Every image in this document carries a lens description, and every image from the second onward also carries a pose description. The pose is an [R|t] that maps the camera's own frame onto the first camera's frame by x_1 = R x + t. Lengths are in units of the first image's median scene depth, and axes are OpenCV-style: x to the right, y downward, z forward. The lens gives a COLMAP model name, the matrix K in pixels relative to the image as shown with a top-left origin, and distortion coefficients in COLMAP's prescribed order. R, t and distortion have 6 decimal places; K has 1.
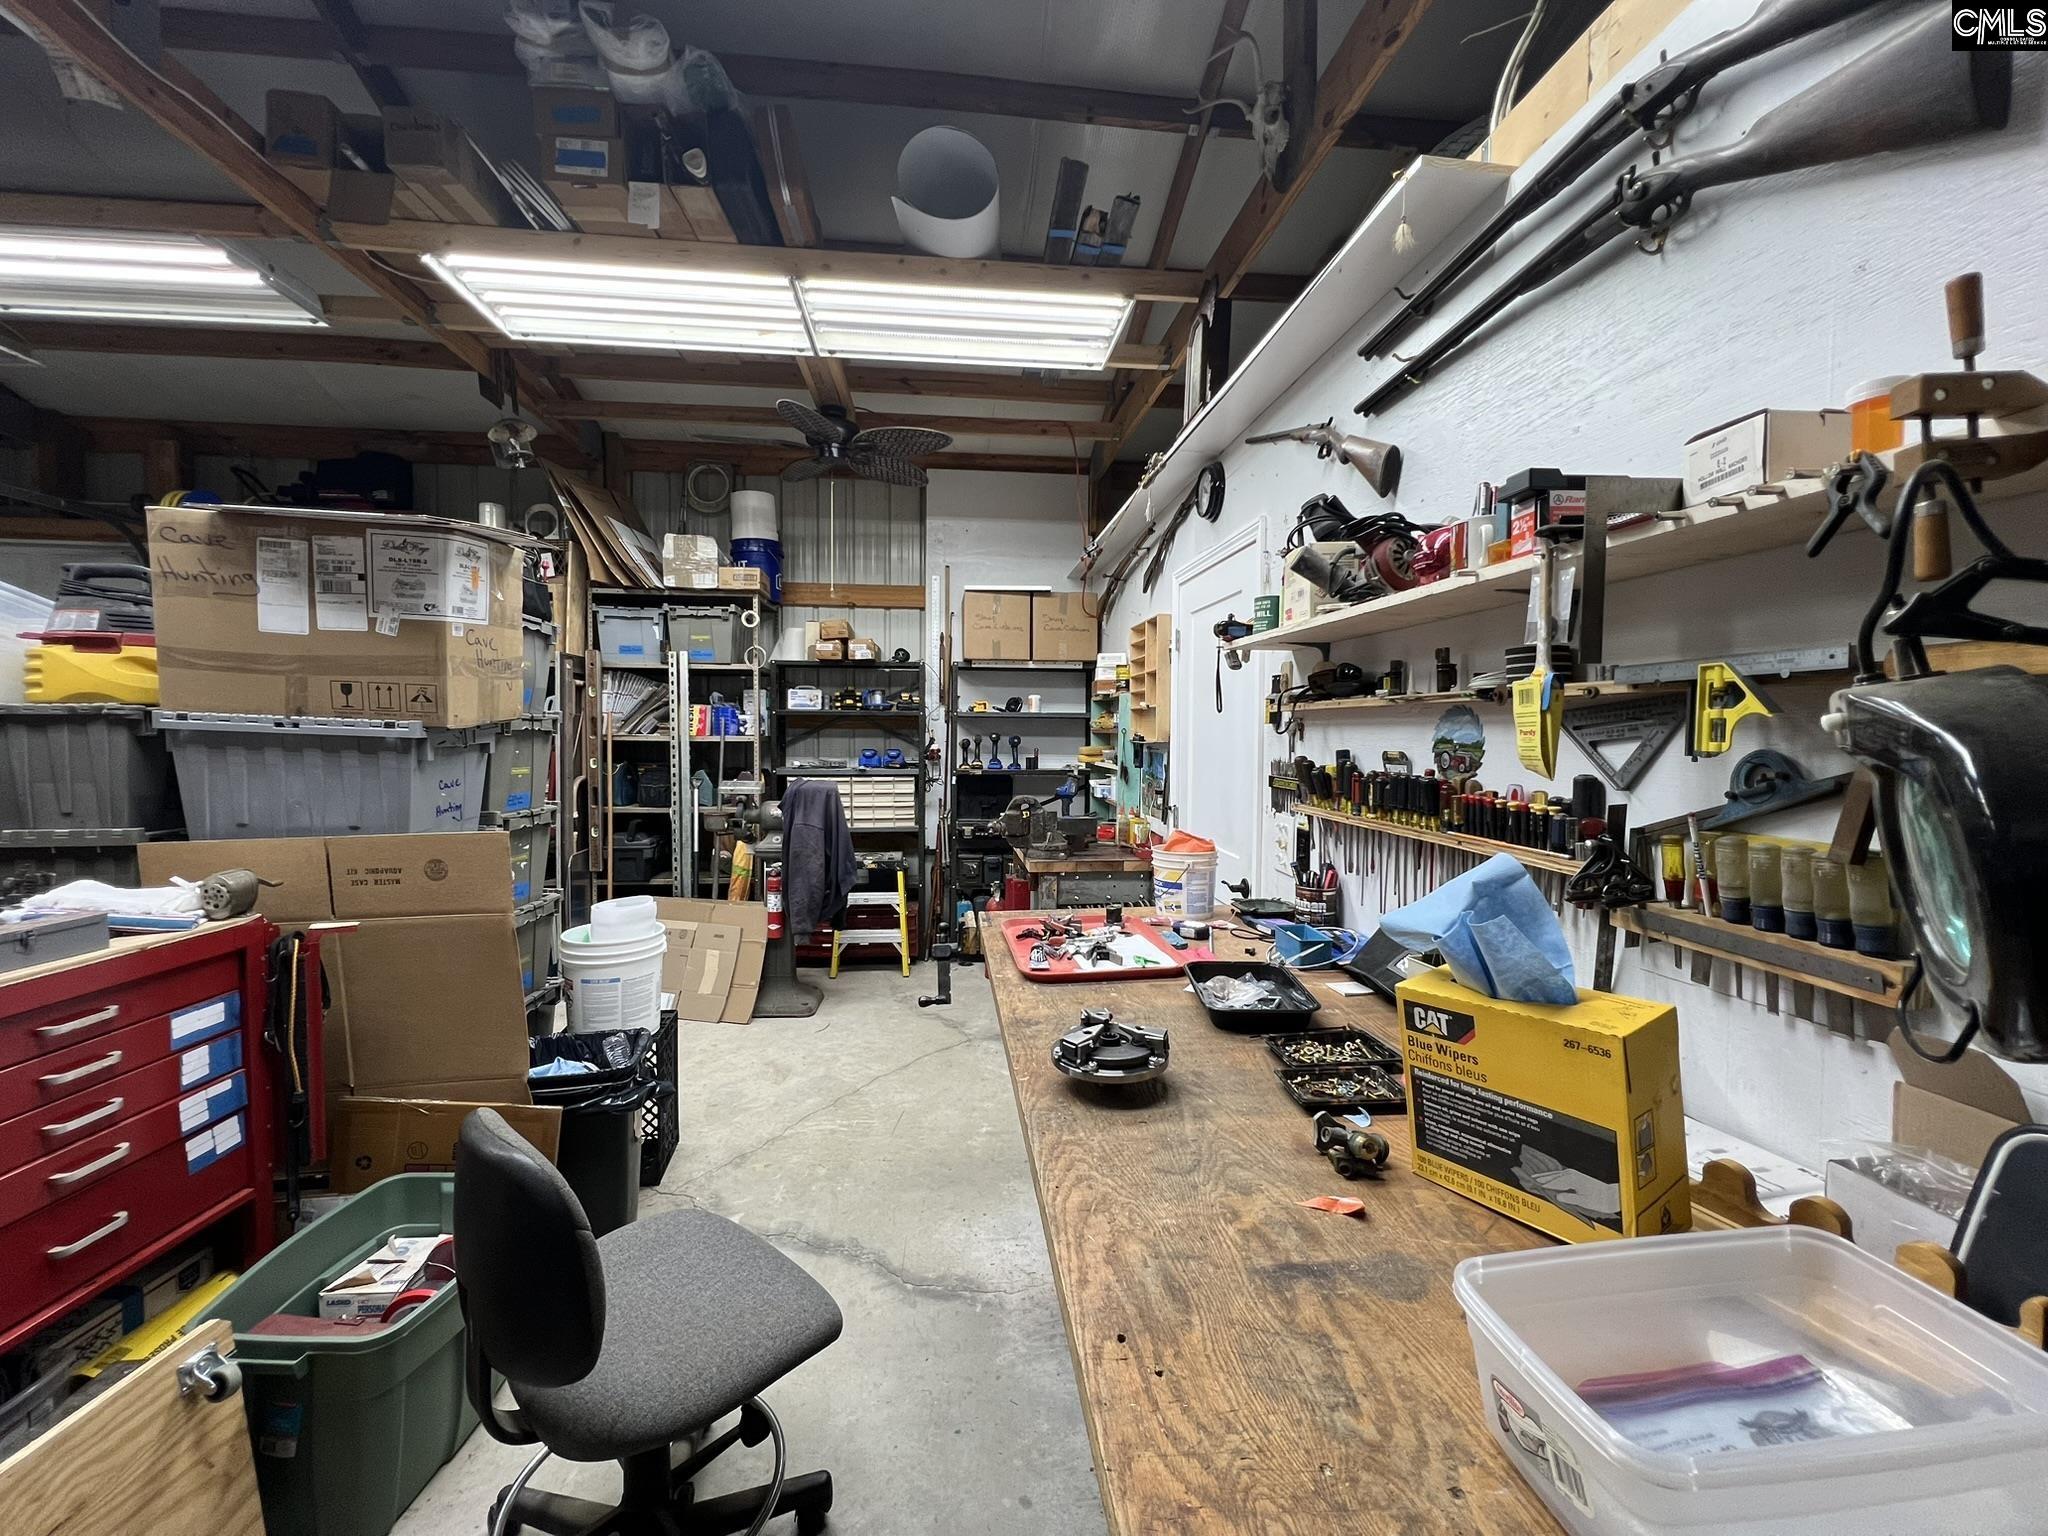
lens RADIAL K [[818.8, 0, 1015.6], [0, 818.8, 764.4], [0, 0, 1]] dist [-0.001375, -0.000029]
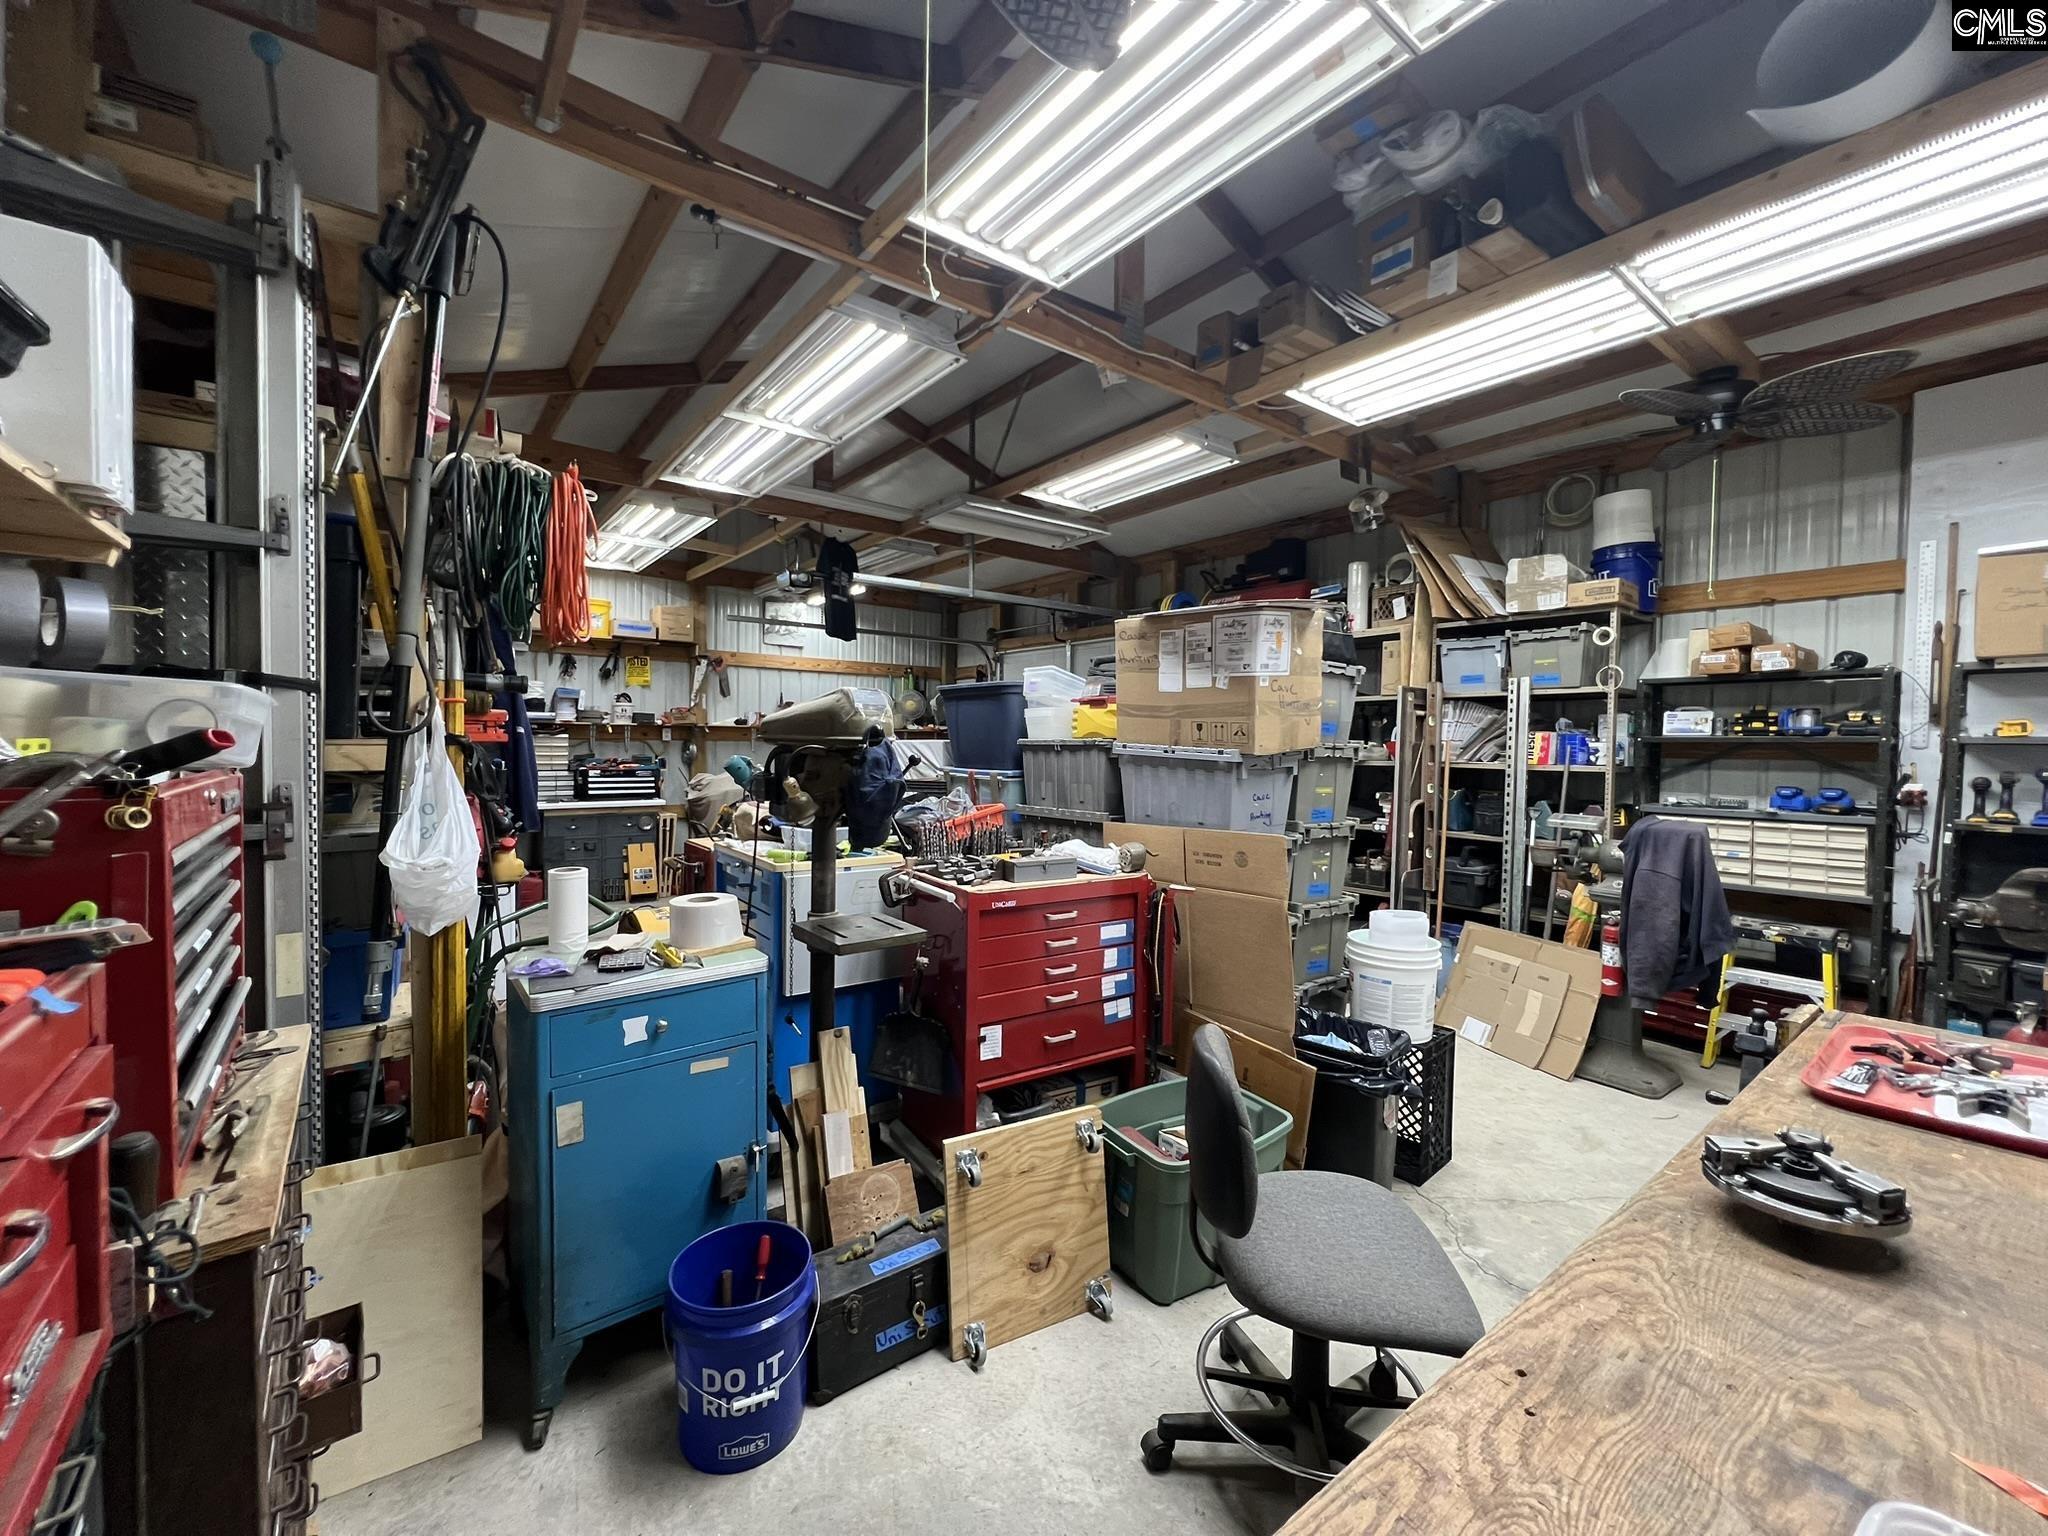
lens RADIAL K [[818.8, 0, 1015.6], [0, 818.8, 764.4], [0, 0, 1]] dist [-0.001375, -0.000029]
pose [[0.521745, 0.020448, -0.852856, 0.119885], [-0.047289, 0.998869, -0.004981, -0.001813], [0.851790, 0.042930, 0.522122, -0.015665]]
